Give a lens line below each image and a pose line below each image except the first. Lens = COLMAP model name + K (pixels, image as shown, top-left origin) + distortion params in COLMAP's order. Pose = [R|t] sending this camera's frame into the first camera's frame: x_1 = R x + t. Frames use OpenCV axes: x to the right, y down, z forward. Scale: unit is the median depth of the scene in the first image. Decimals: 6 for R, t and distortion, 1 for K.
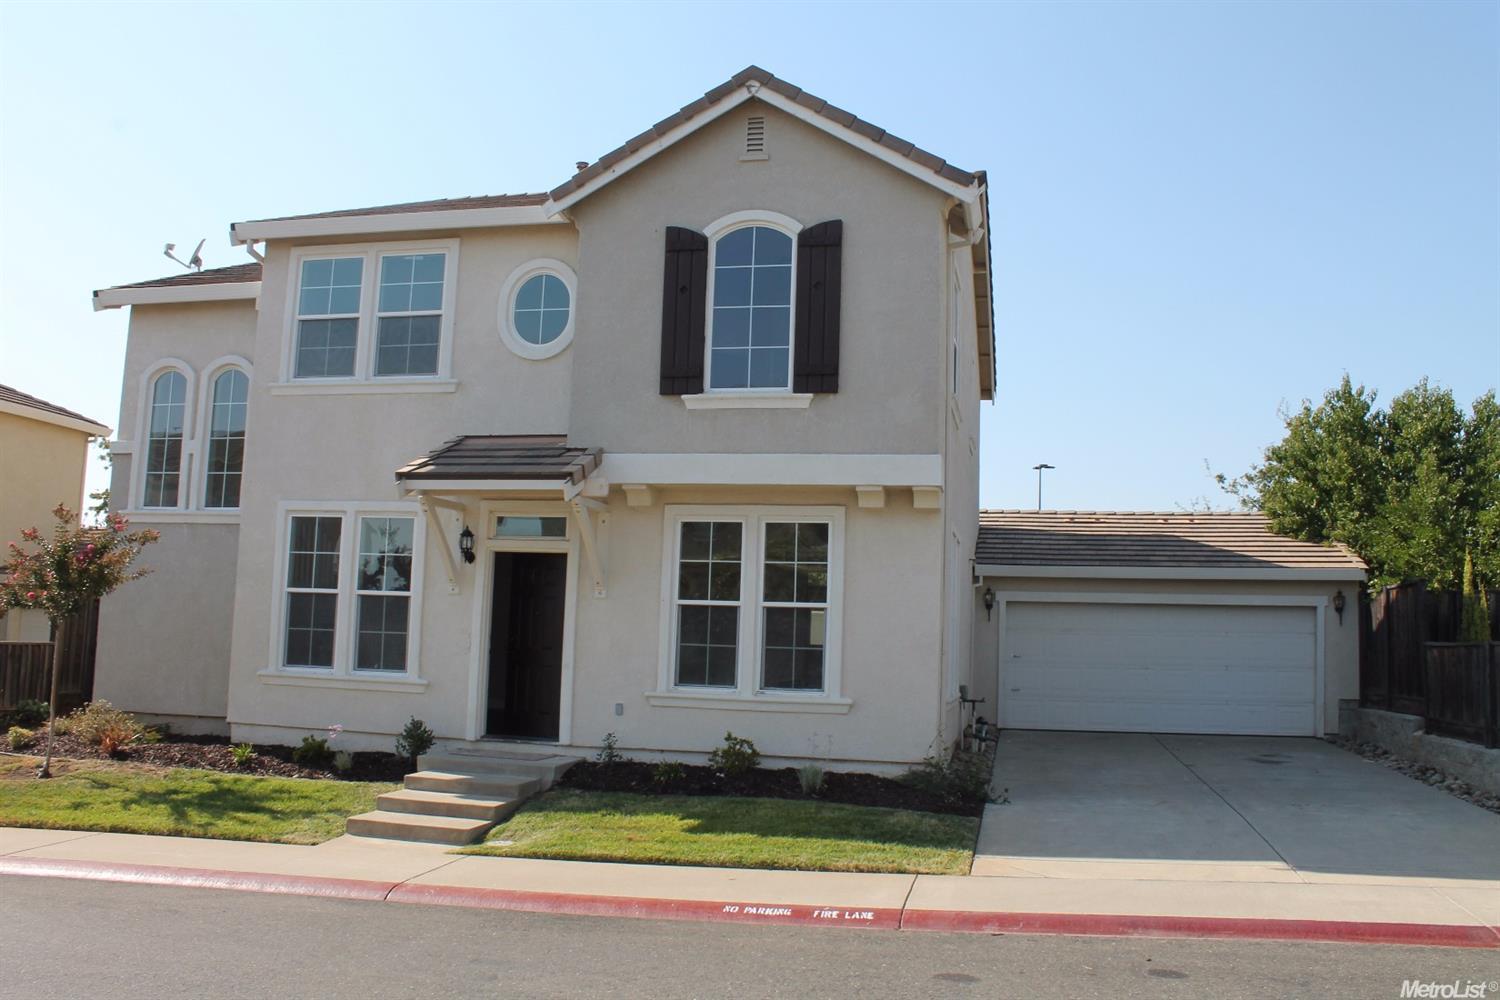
lens RADIAL K [[1272.8, 0, 735.5], [0, 1272.8, 495.6], [0, 0, 1]] dist [-0.155402, 0.132924]
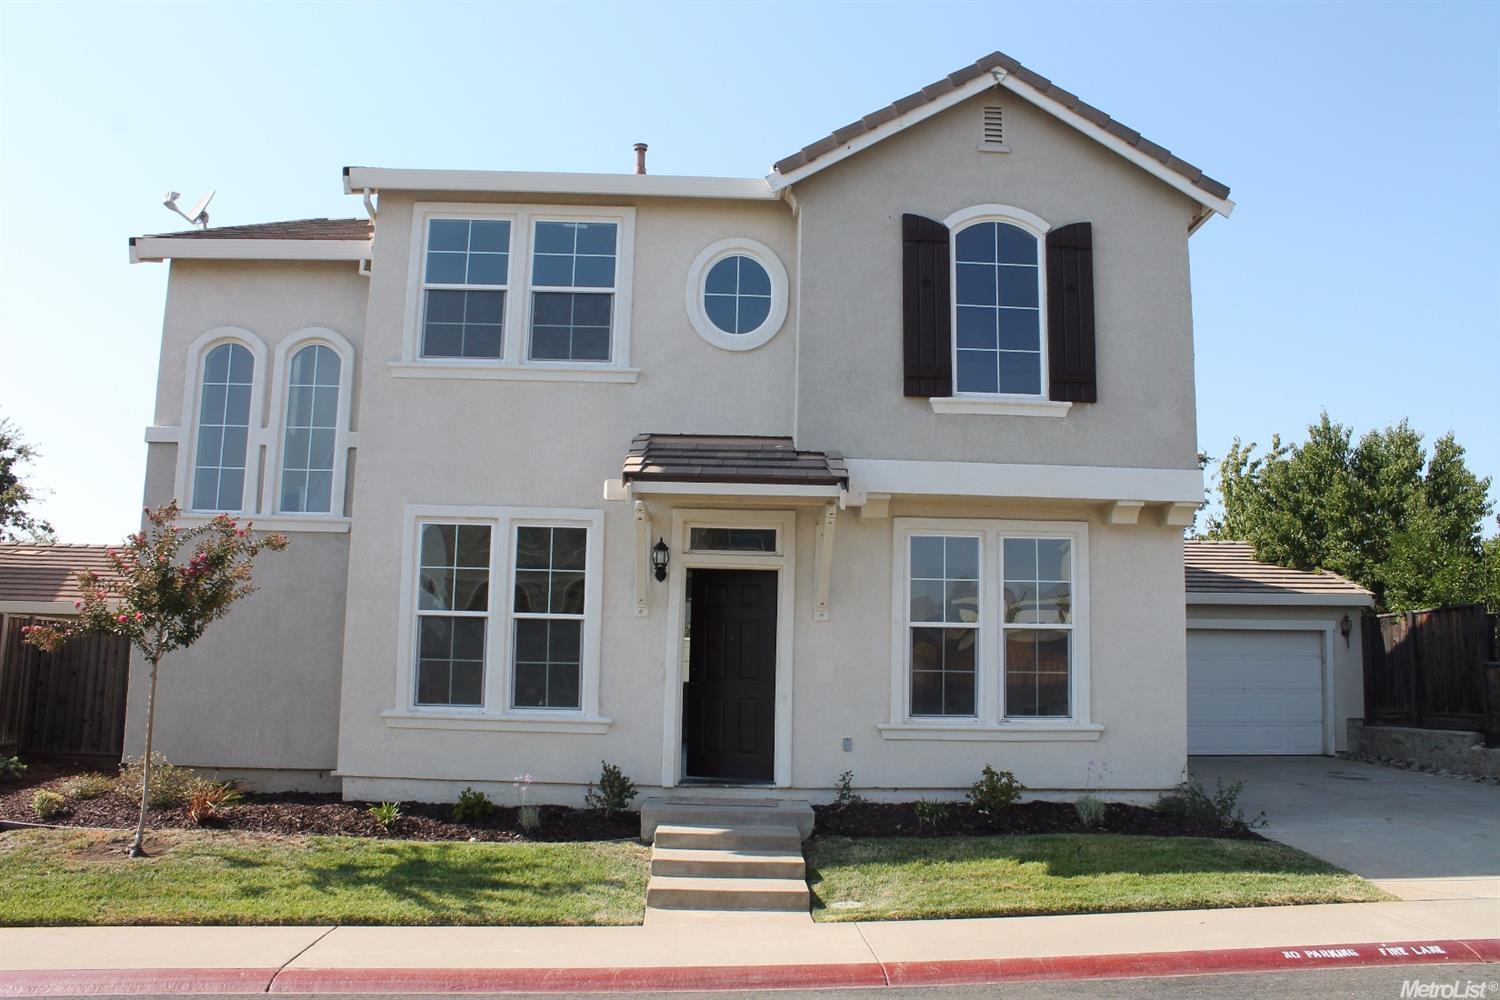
lens RADIAL K [[1272.8, 0, 743.1], [0, 1272.8, 495.2], [0, 0, 1]] dist [-0.155402, 0.132924]
pose [[0.966452, 0.024889, 0.255637, -0.393090], [-0.018094, 0.999419, -0.028899, 0.019463], [-0.256208, 0.023304, 0.966341, 0.150731]]
